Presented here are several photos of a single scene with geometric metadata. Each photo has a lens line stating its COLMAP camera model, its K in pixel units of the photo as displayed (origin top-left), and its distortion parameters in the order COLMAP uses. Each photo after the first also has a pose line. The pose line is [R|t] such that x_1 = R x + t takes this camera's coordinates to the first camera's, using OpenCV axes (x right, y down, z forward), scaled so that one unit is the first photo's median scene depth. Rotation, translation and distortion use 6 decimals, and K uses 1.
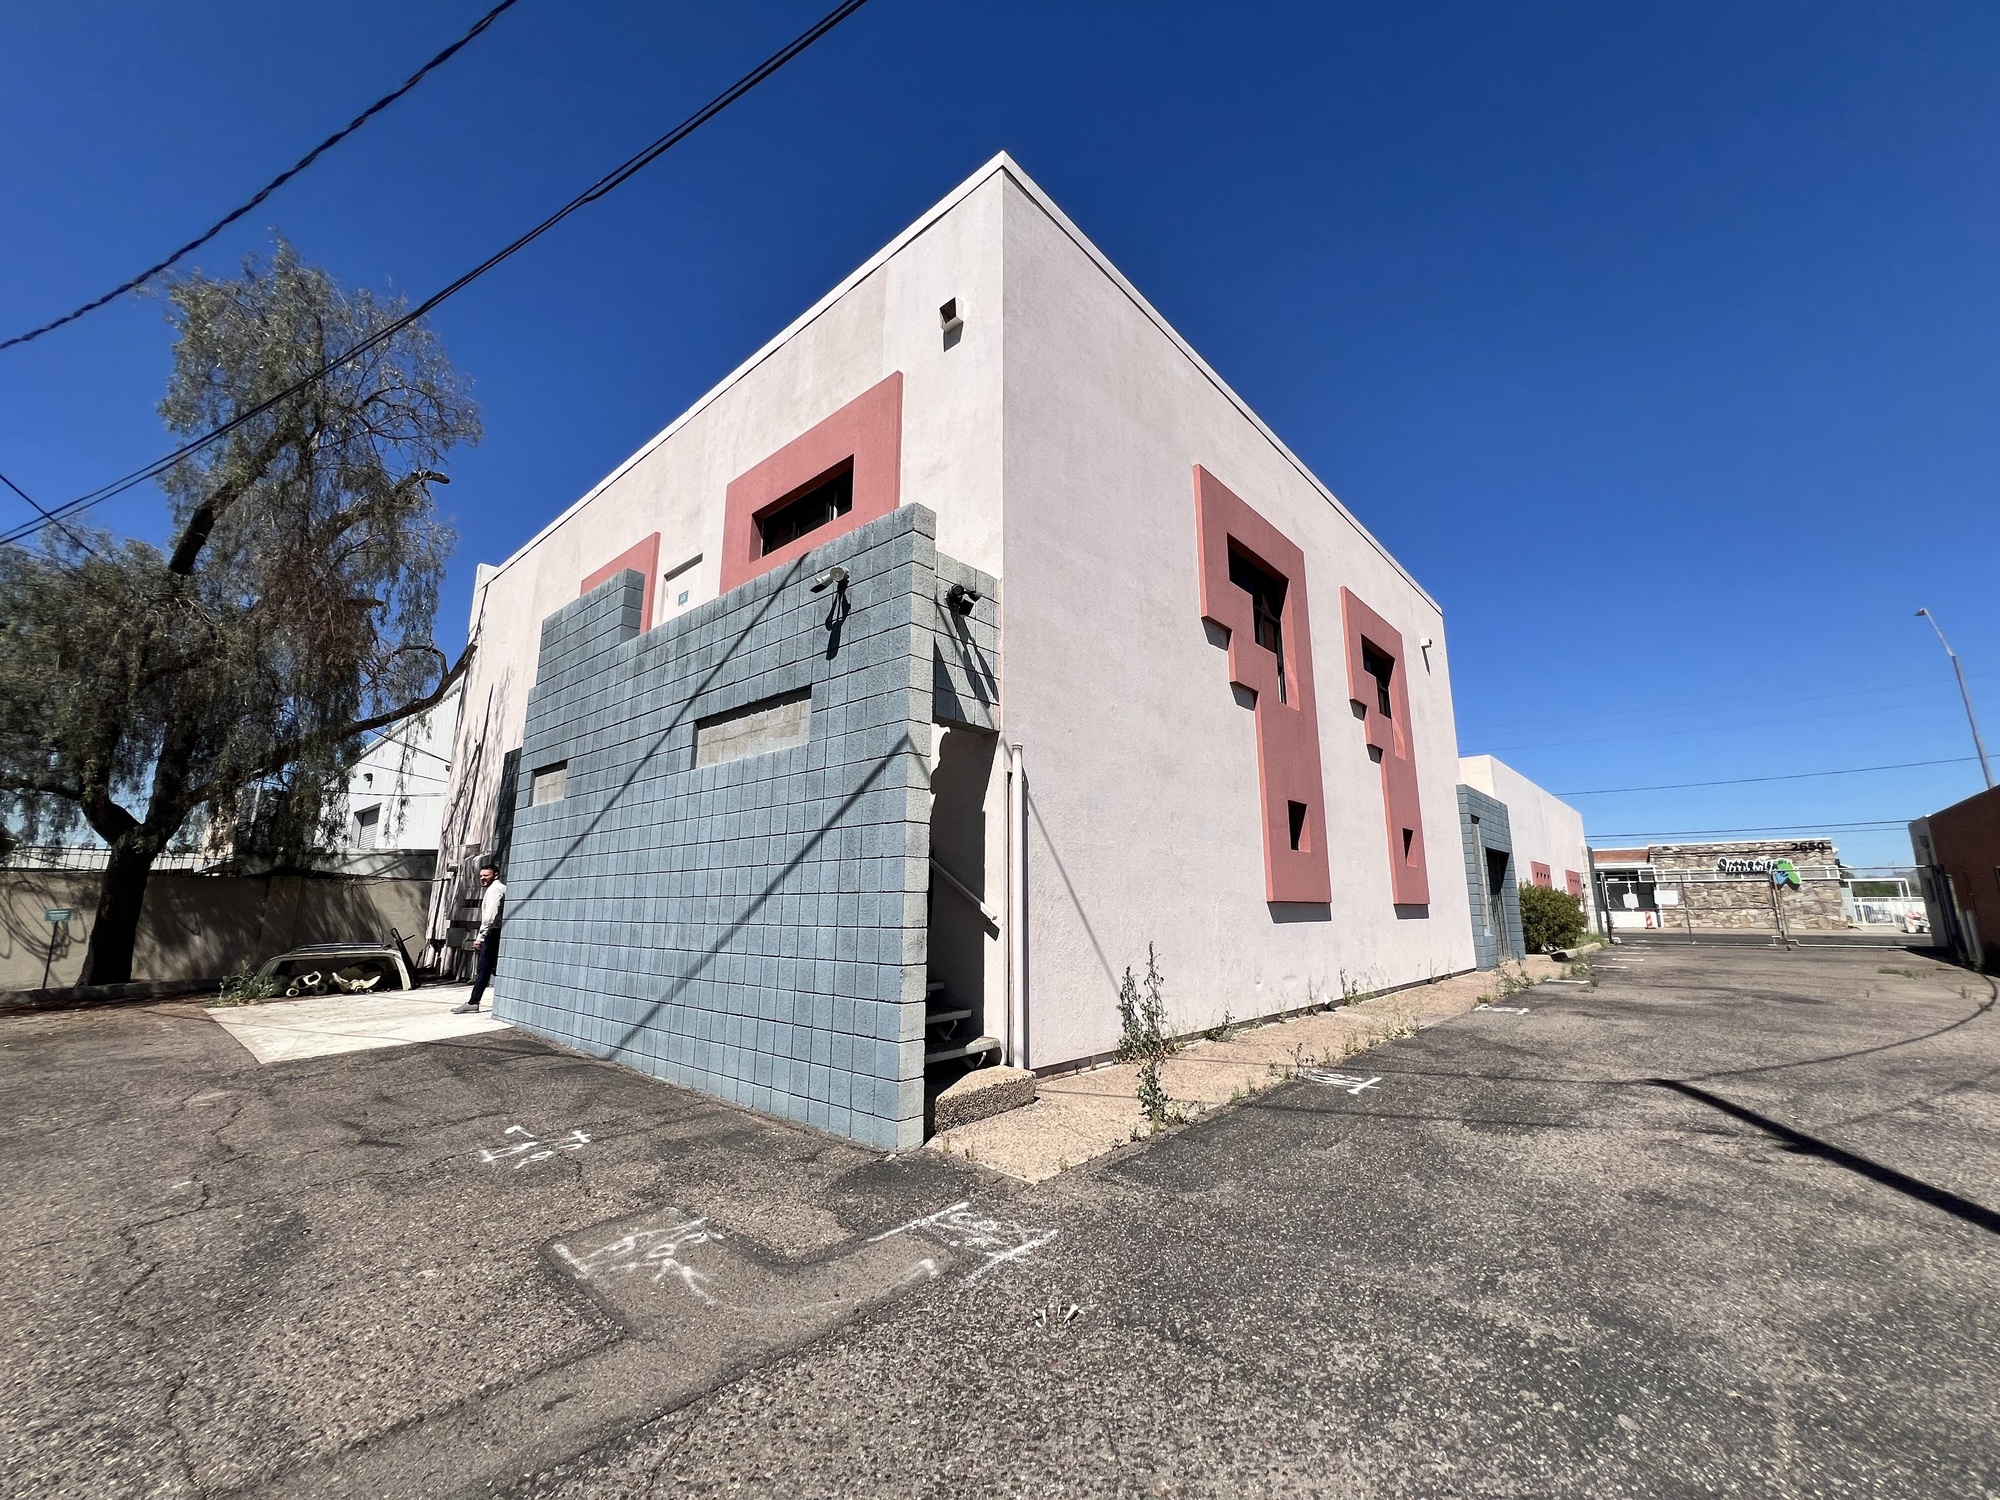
lens RADIAL K [[787.2, 0, 998.4], [0, 787.2, 748.9], [0, 0, 1]] dist [-0.002120, 0.000304]
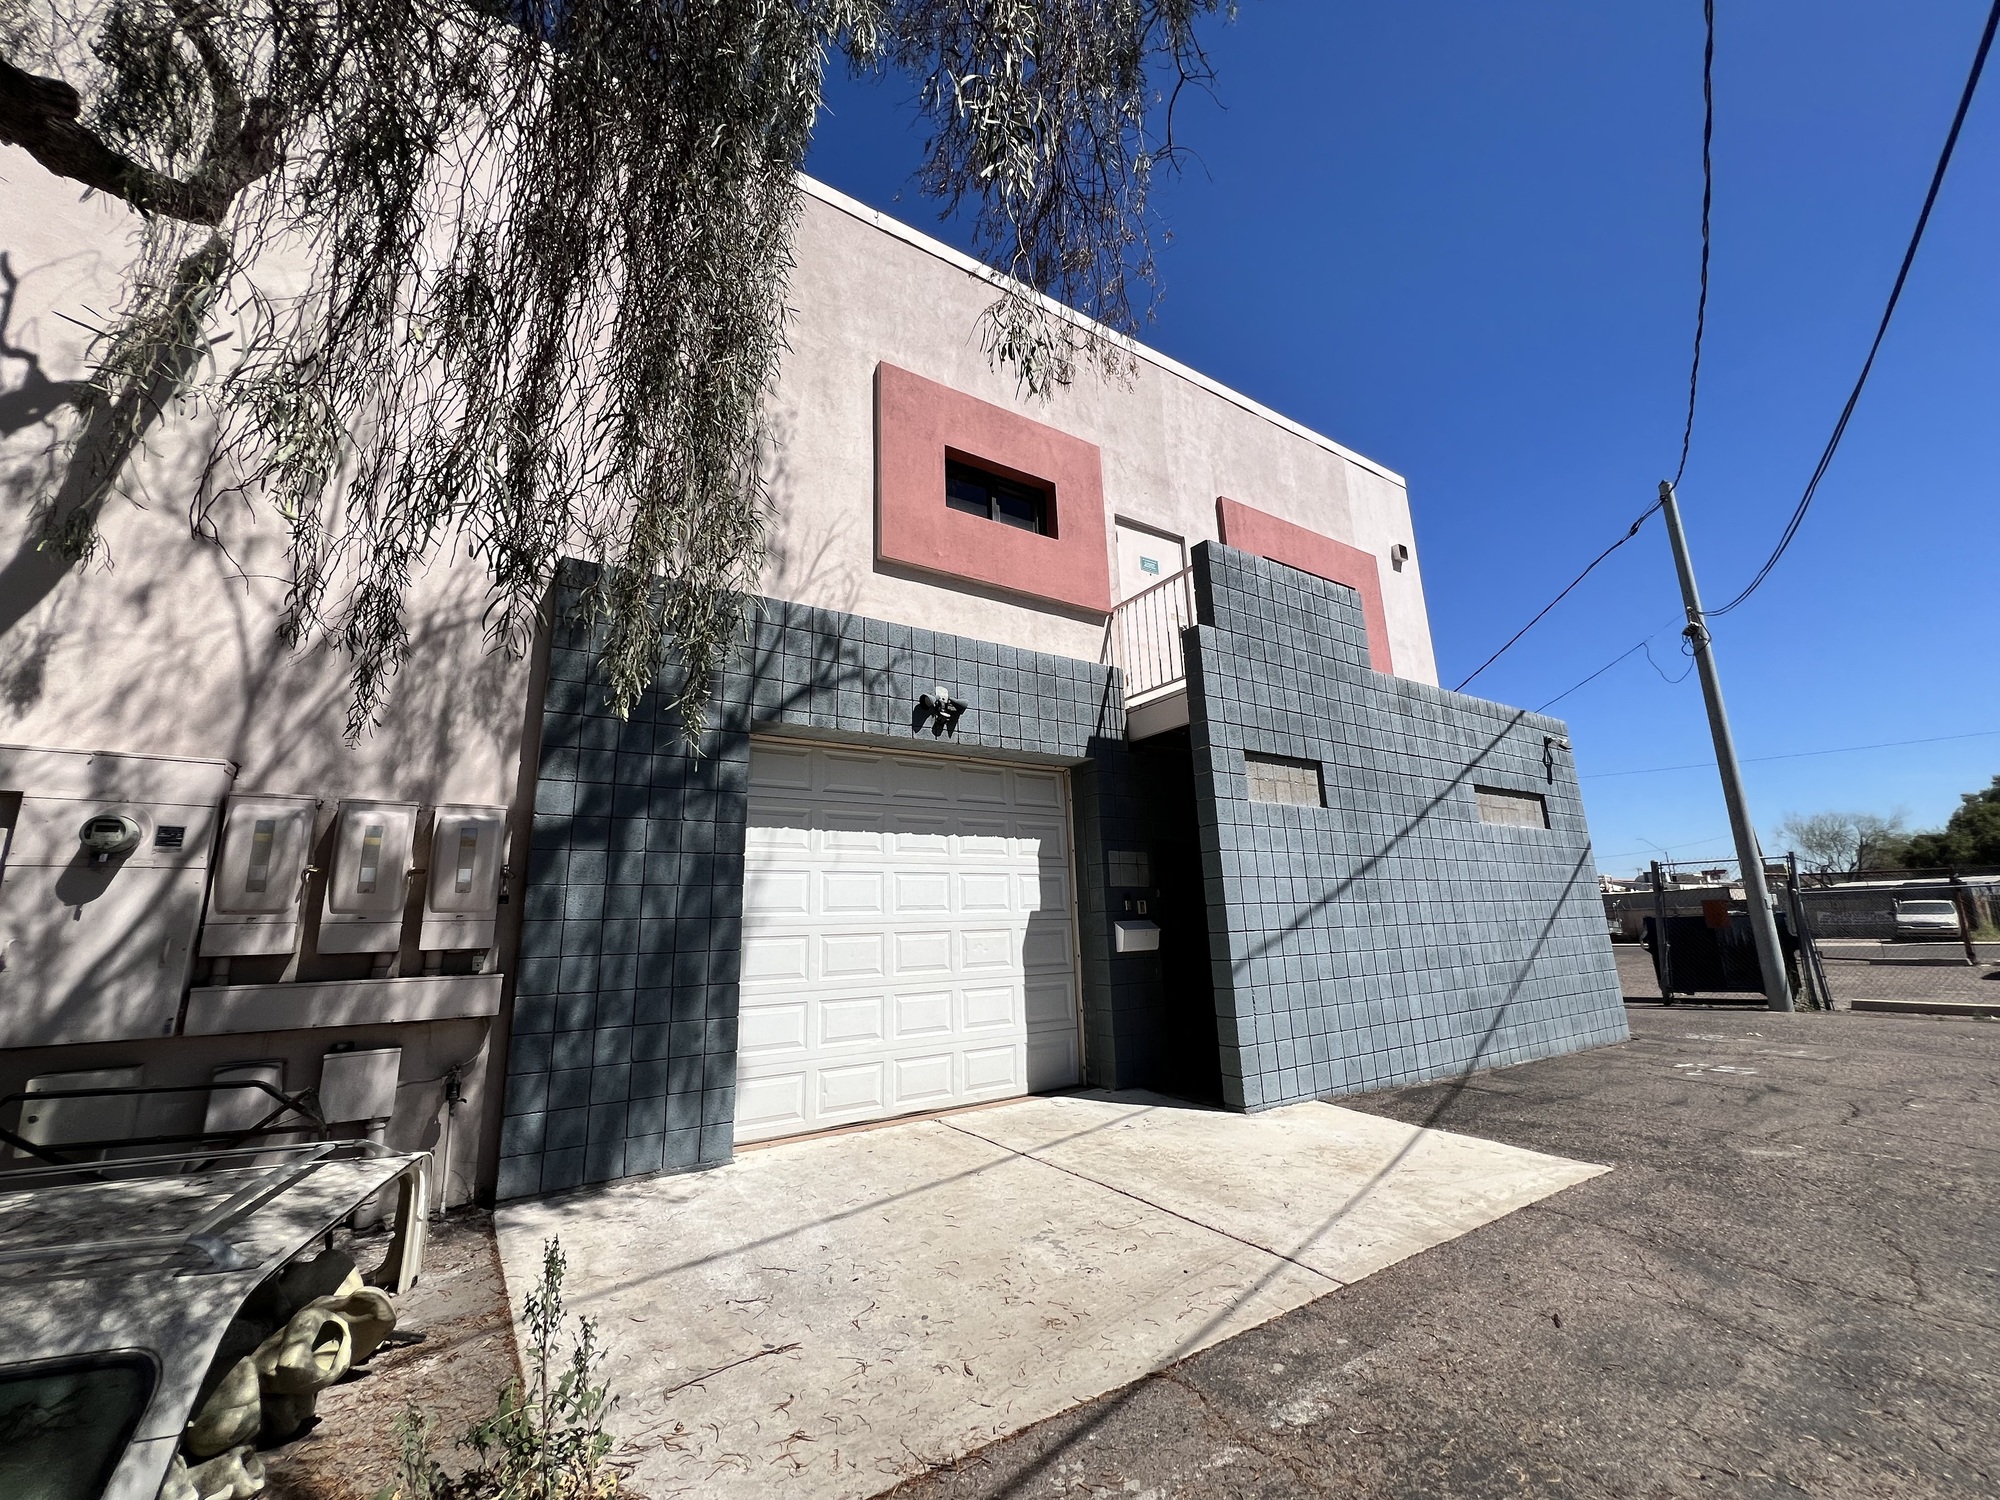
lens RADIAL K [[787.2, 0, 996.4], [0, 787.2, 750.7], [0, 0, 1]] dist [-0.002120, 0.000304]
pose [[0.269675, 0.209481, 0.939890, -2.024513], [-0.160244, 0.972205, -0.170705, 0.284327], [-0.949525, -0.104577, 0.295748, 1.518629]]
